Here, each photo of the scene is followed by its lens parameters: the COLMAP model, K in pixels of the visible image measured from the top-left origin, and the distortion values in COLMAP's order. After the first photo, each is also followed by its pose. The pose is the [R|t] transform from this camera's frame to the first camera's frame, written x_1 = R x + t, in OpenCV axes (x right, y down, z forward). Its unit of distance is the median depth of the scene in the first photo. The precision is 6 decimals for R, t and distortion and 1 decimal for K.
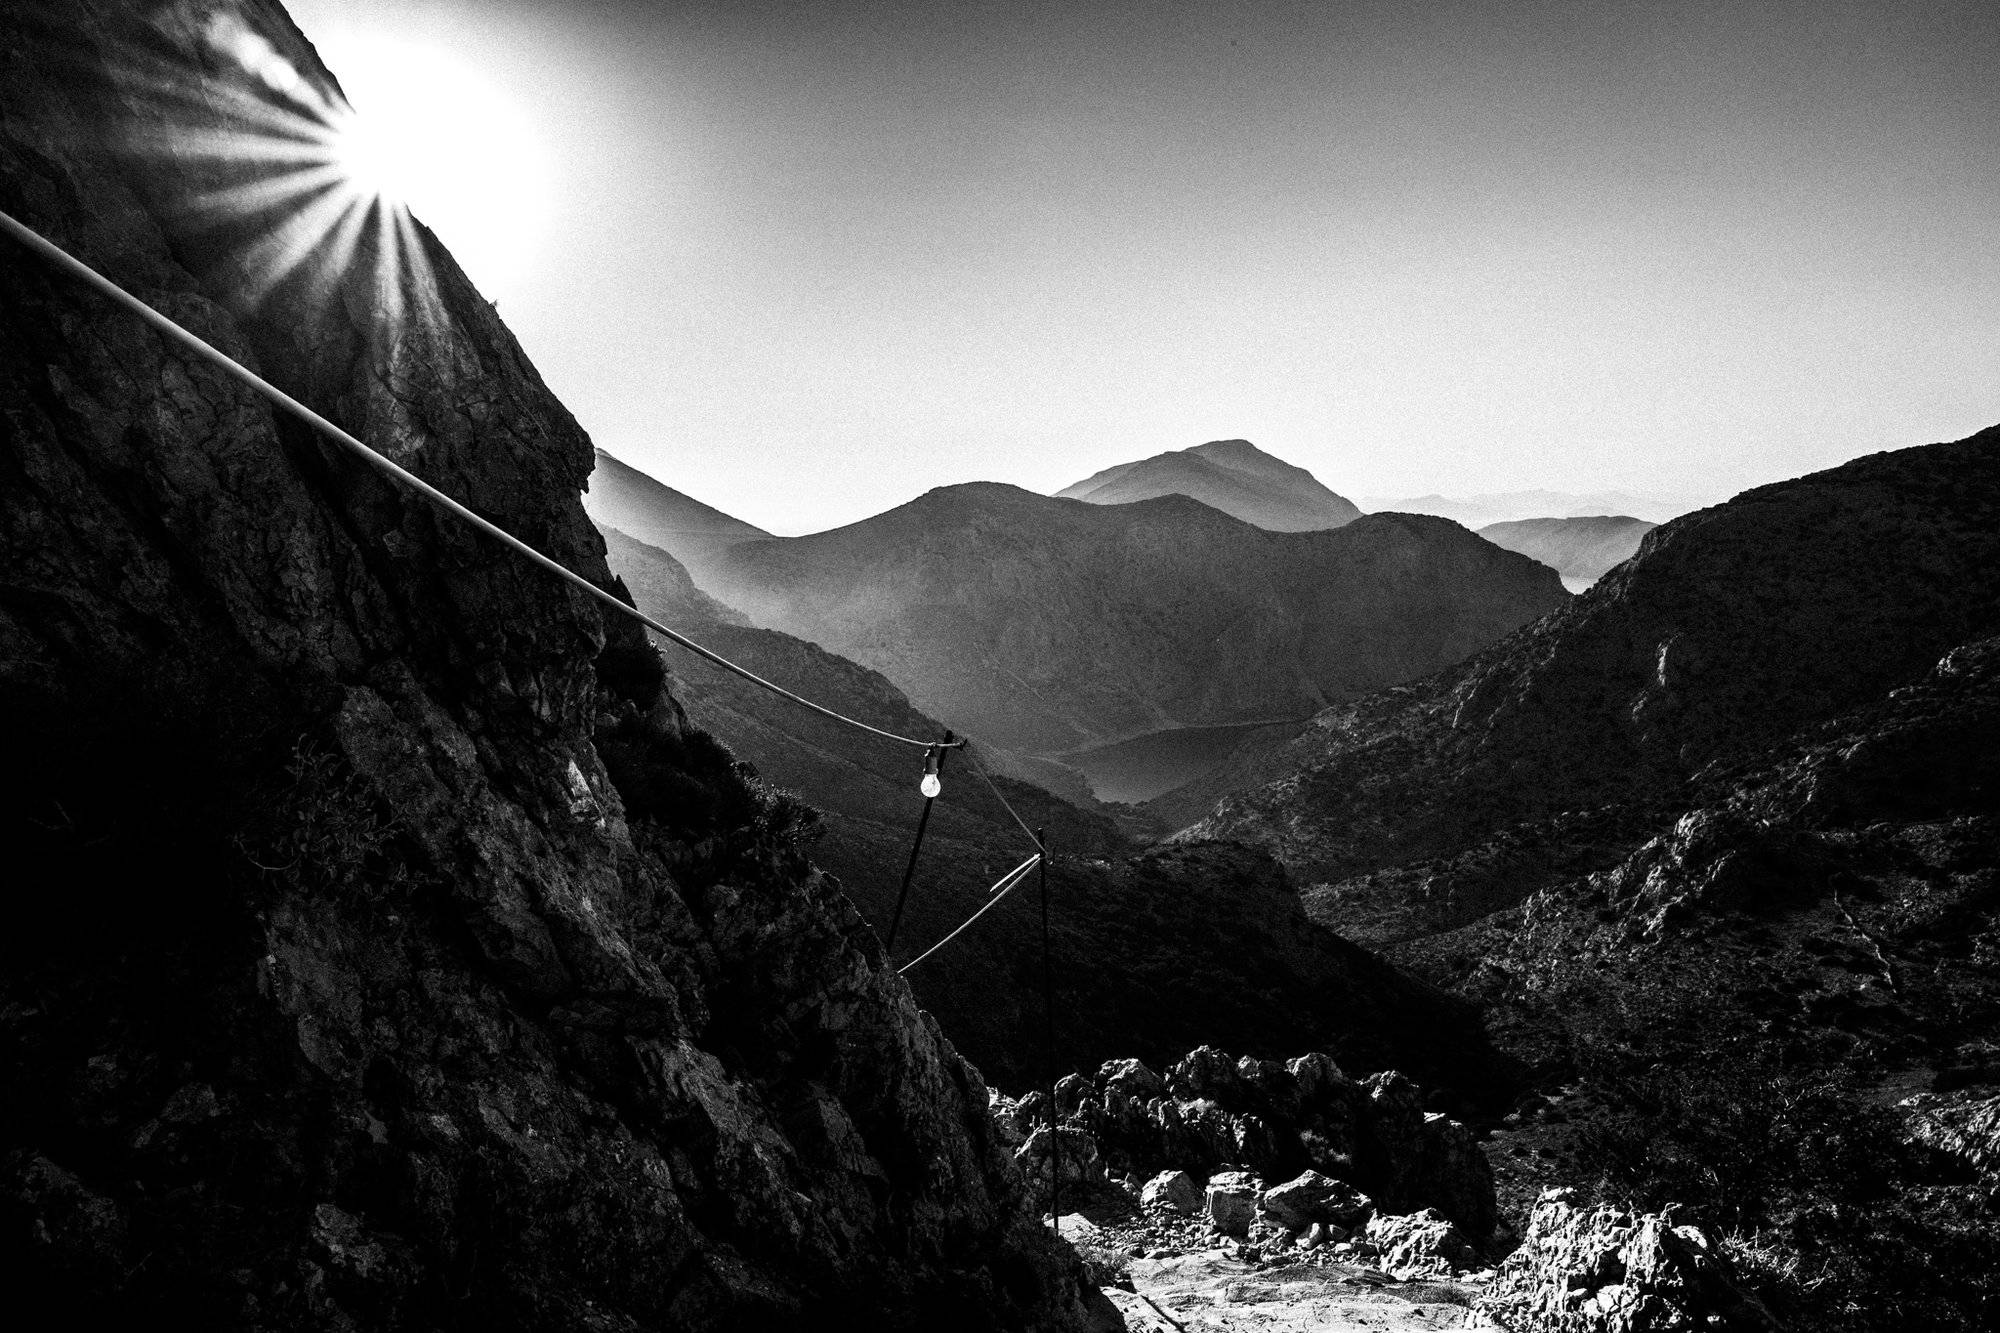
lens RADIAL K [[1496.8, 0, 997.1], [0, 1496.8, 659.9], [0, 0, 1]] dist [-0.041631, 0.014771]
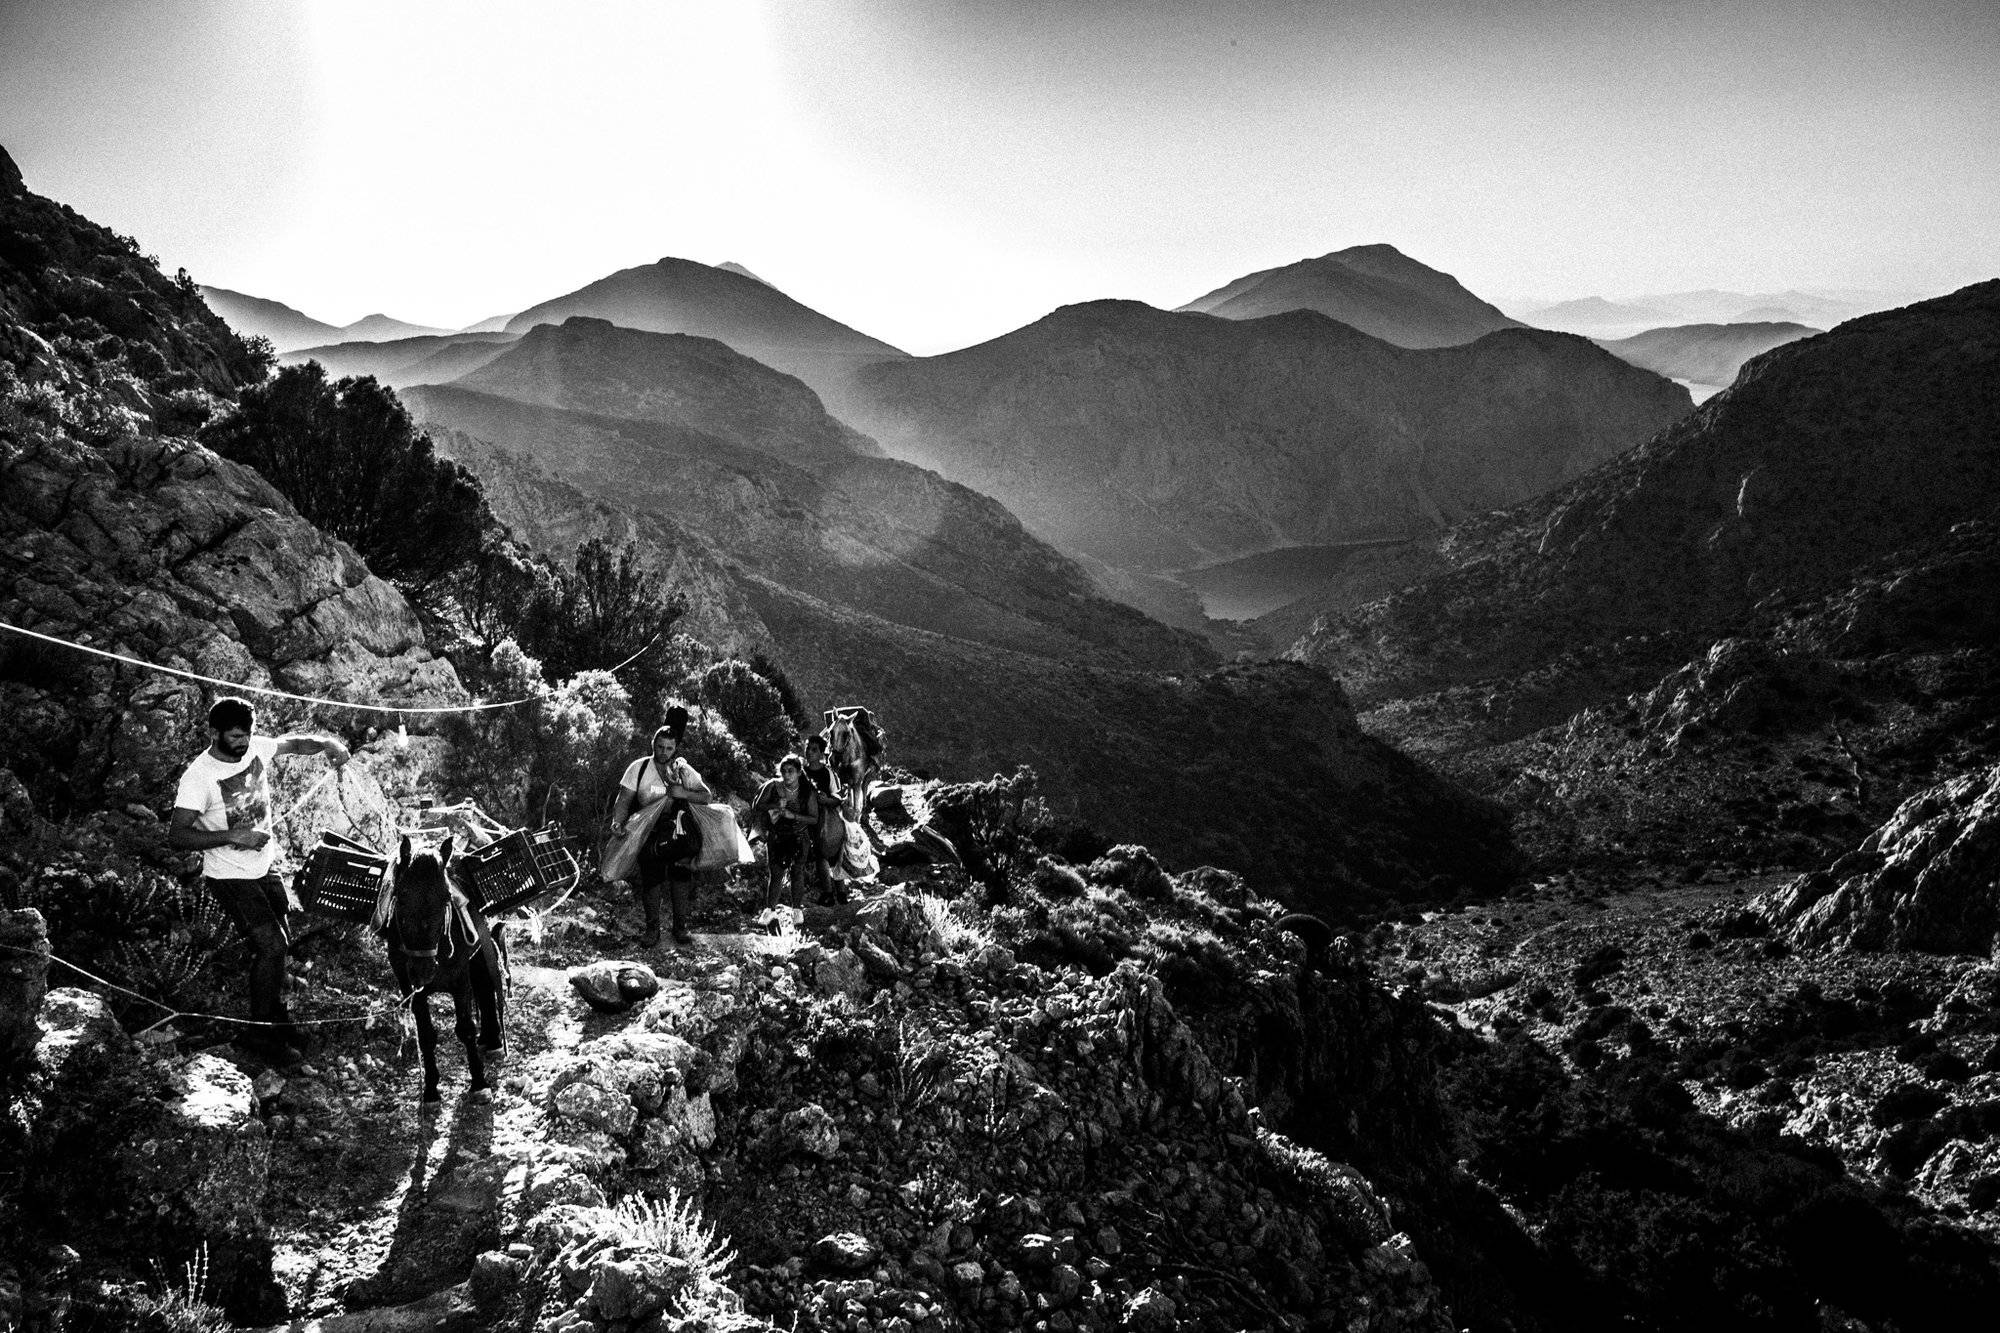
lens RADIAL K [[1496.8, 0, 990.8], [0, 1496.8, 662.9], [0, 0, 1]] dist [-0.041631, 0.014771]
pose [[0.995444, 0.010323, -0.094791, 0.028786], [0.001933, 0.991733, 0.128306, -0.016891], [0.095332, -0.127905, 0.987194, -0.099626]]
